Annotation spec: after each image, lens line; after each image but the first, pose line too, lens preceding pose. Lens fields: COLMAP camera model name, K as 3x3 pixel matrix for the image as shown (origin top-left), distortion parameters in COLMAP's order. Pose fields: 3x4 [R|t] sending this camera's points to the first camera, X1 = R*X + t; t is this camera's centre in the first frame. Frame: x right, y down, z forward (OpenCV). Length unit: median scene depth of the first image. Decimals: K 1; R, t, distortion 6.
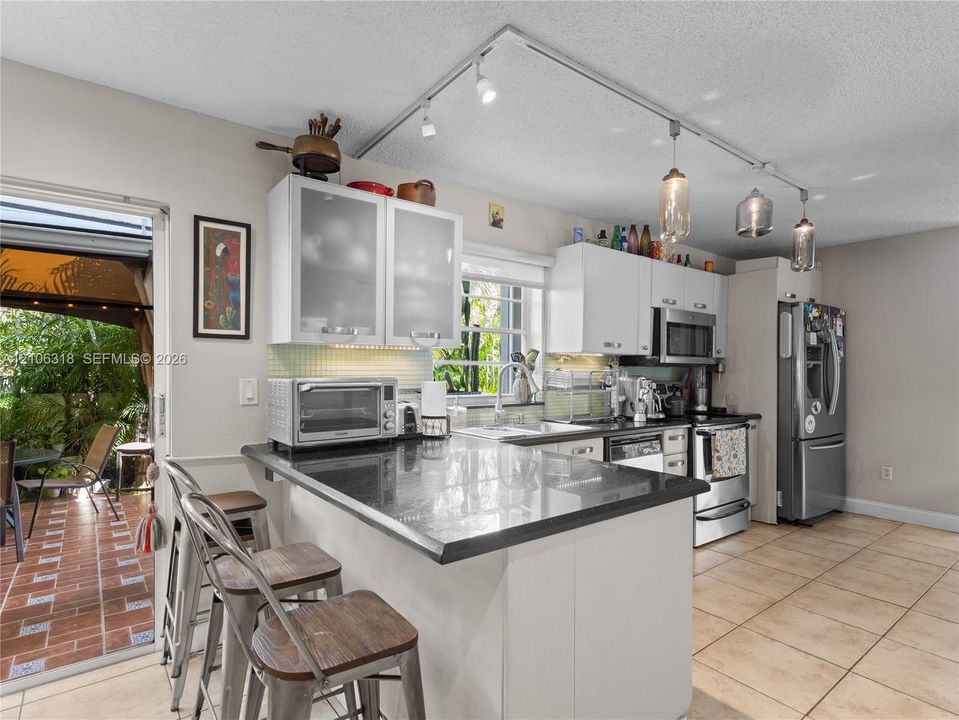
lens RADIAL K [[508.3, 0, 479.1], [0, 508.3, 368.3], [0, 0, 1]] dist [-0.005617, 0.001864]
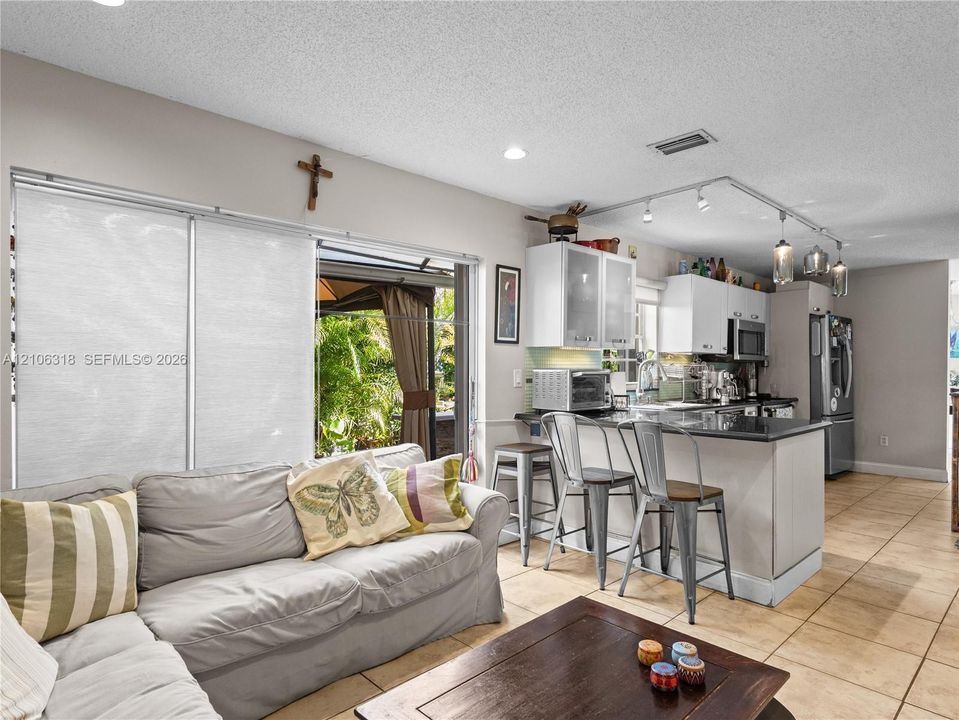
lens RADIAL K [[559.2, 0, 481.0], [0, 559.2, 357.9], [0, 0, 1]] dist [-0.002774, 0.000510]
pose [[0.994444, -0.002482, 0.105236, -0.497042], [0.004446, 0.999820, -0.018436, 0.010389], [-0.105171, 0.018801, 0.994276, -0.437336]]
